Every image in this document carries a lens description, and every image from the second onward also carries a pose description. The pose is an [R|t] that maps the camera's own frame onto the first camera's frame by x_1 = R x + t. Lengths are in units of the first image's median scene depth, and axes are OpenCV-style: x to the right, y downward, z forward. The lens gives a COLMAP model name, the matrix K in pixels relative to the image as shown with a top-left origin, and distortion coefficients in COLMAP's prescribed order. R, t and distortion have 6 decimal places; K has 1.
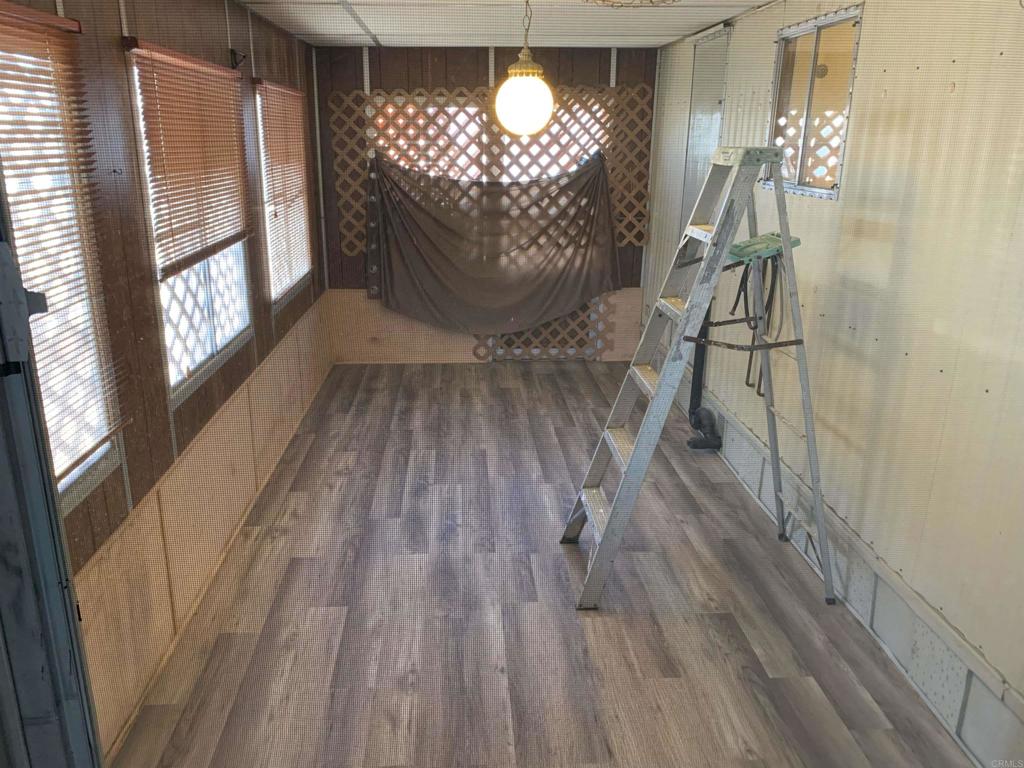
lens RADIAL K [[779.0, 0, 509.7], [0, 779.0, 380.8], [0, 0, 1]] dist [-0.009726, -0.011636]
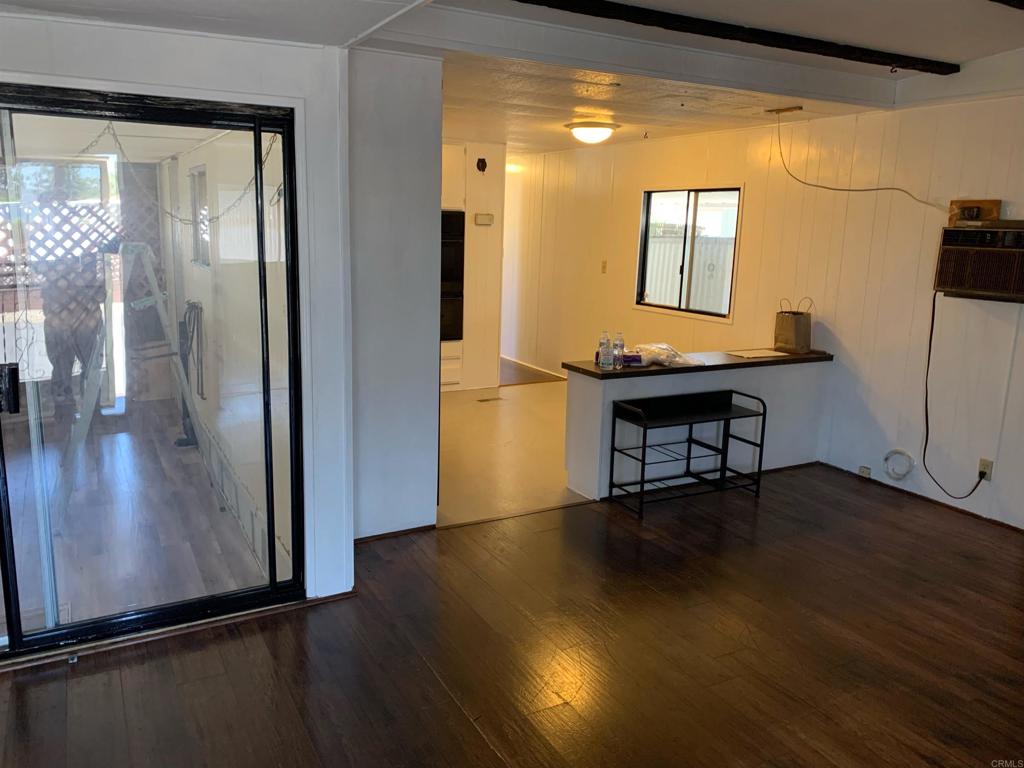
lens RADIAL K [[779.0, 0, 503.3], [0, 779.0, 362.0], [0, 0, 1]] dist [-0.009726, -0.011636]
pose [[0.907898, -0.049738, 0.416229, 0.153258], [0.100019, 0.989961, -0.099869, 0.107953], [-0.407083, 0.132302, 0.903758, -0.417662]]
